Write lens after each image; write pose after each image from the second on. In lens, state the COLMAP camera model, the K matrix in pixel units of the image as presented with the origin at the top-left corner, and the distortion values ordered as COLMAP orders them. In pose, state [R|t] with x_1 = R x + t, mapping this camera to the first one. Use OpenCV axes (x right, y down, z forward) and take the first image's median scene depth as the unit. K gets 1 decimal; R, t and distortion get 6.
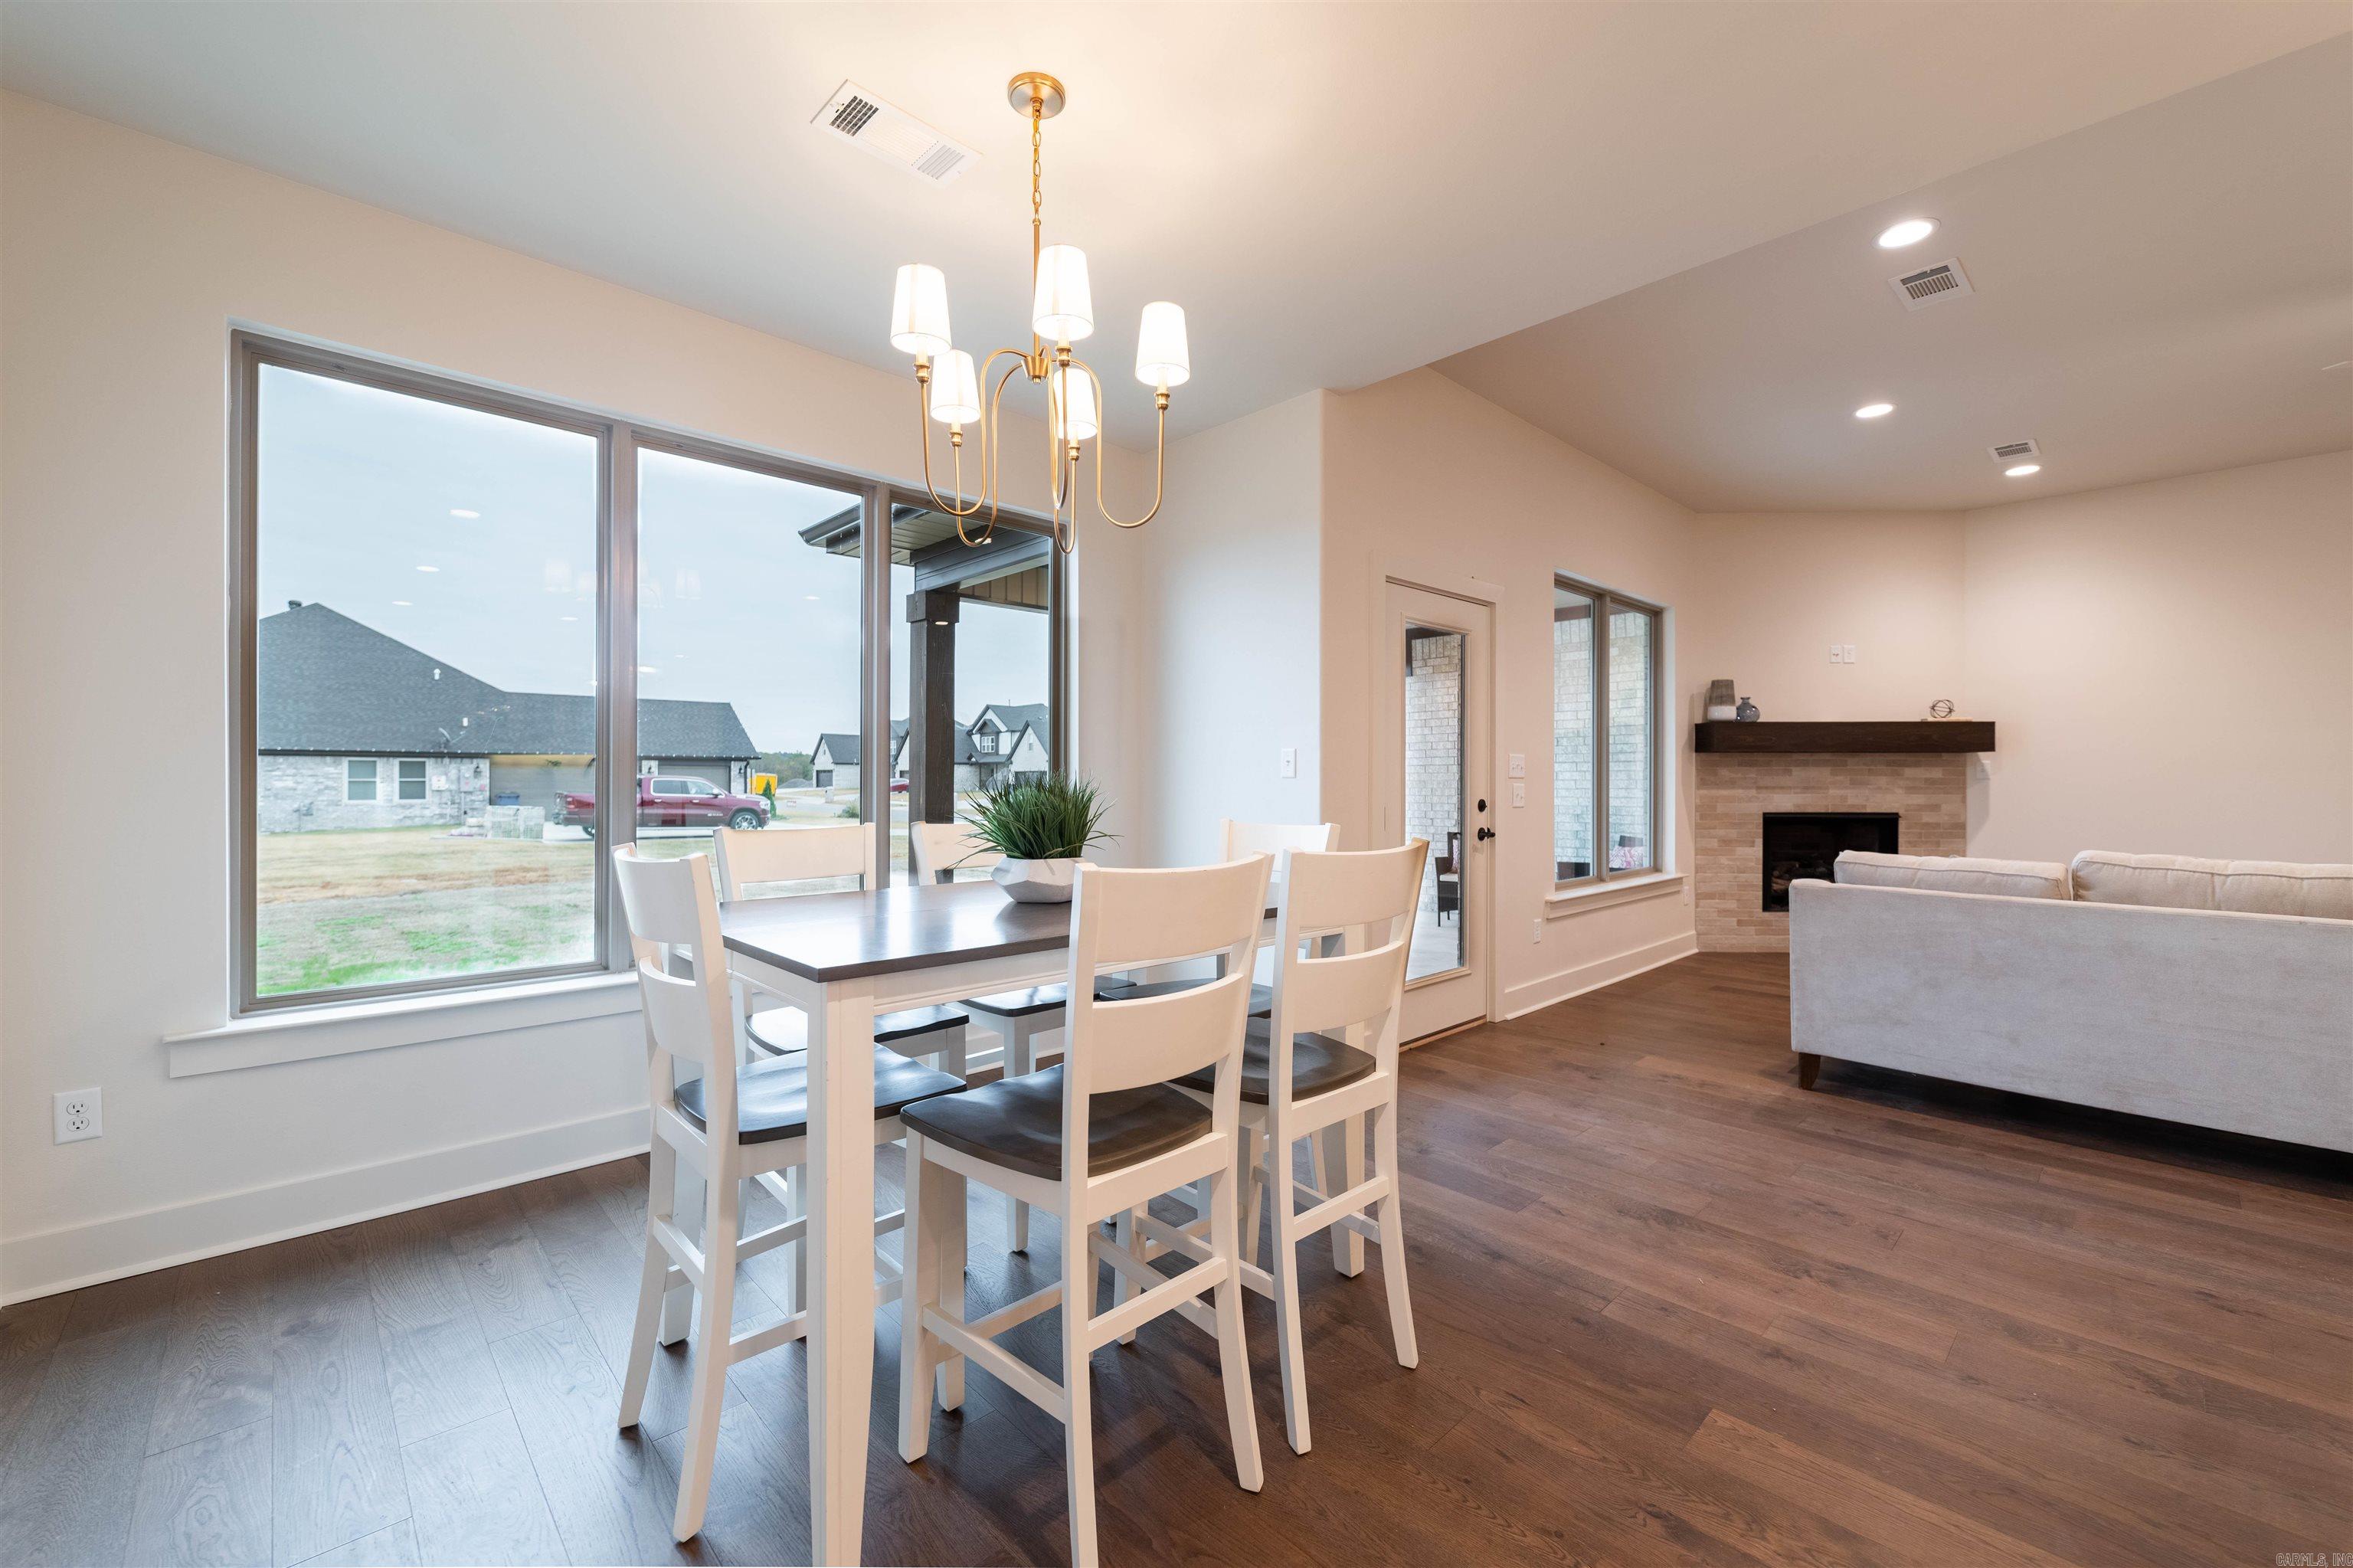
lens RADIAL K [[948.5, 0, 1176.5], [0, 948.5, 784.0], [0, 0, 1]] dist [-0.000533, -0.000046]
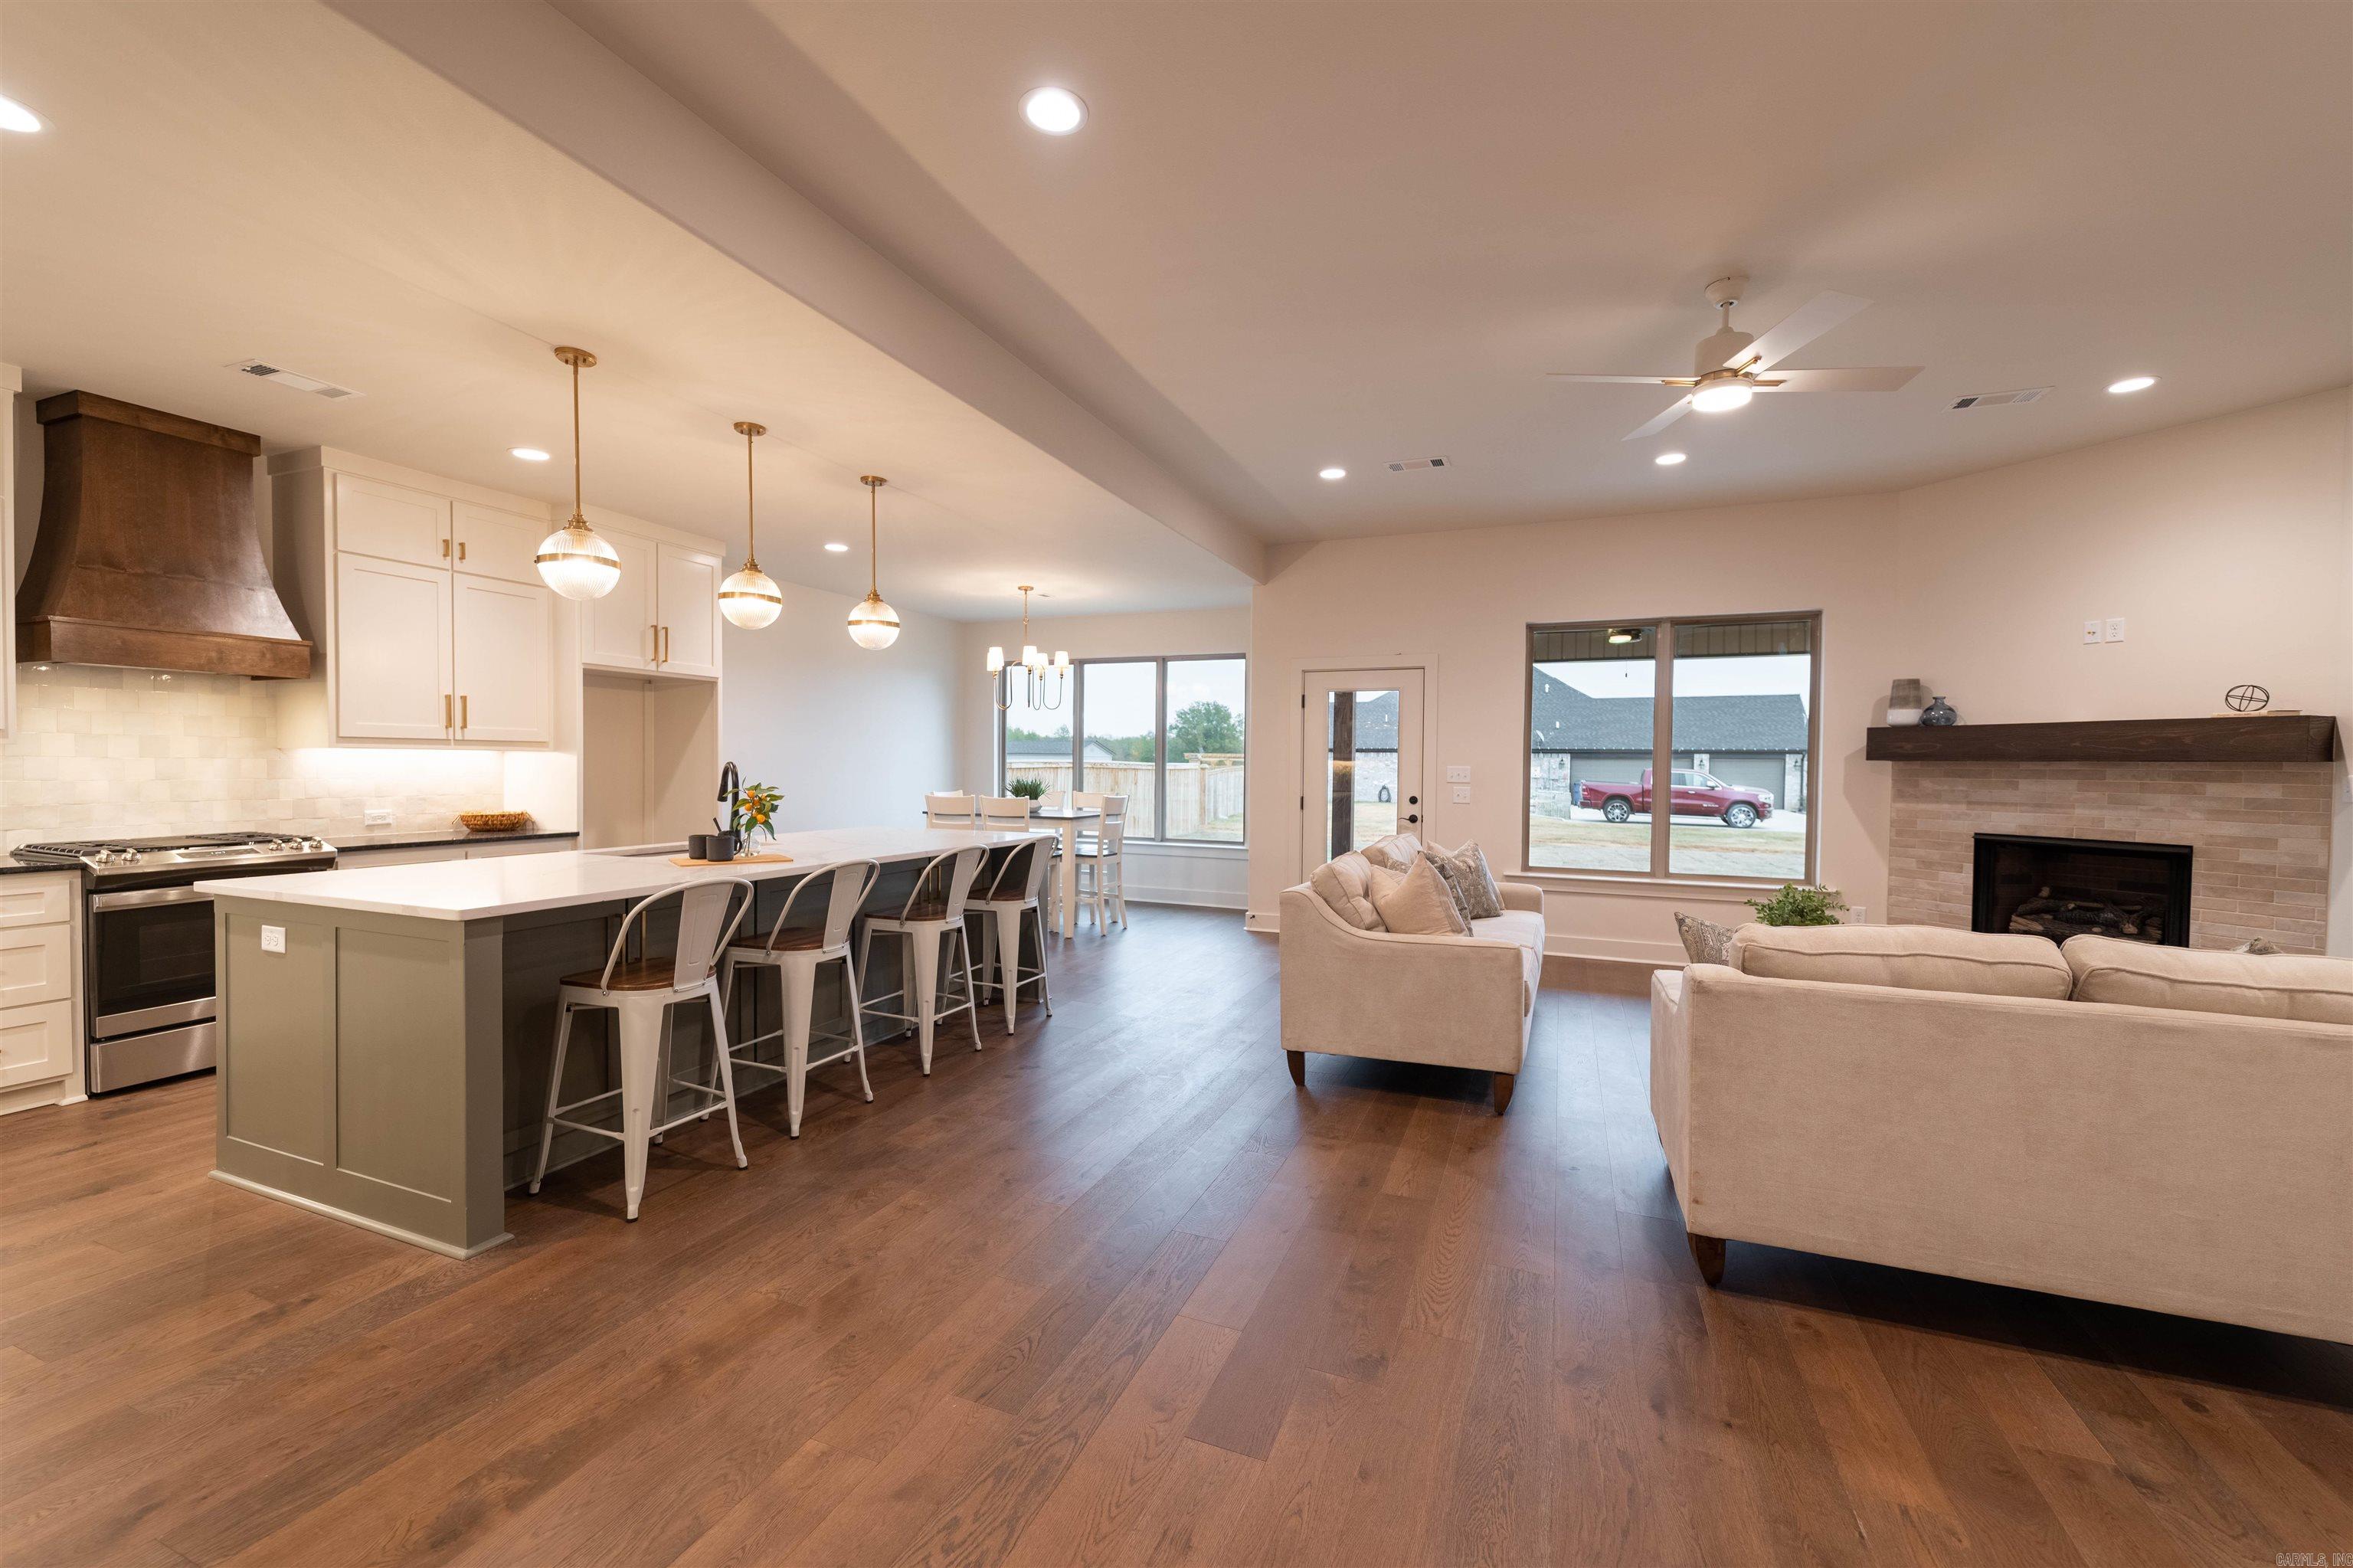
lens RADIAL K [[948.5, 0, 1176.5], [0, 948.5, 784.0], [0, 0, 1]] dist [-0.000533, -0.000046]
pose [[0.421868, 0.023279, -0.906359, 1.078136], [-0.013908, 0.999719, 0.019203, -0.019067], [0.906551, 0.004504, 0.422073, 0.009112]]
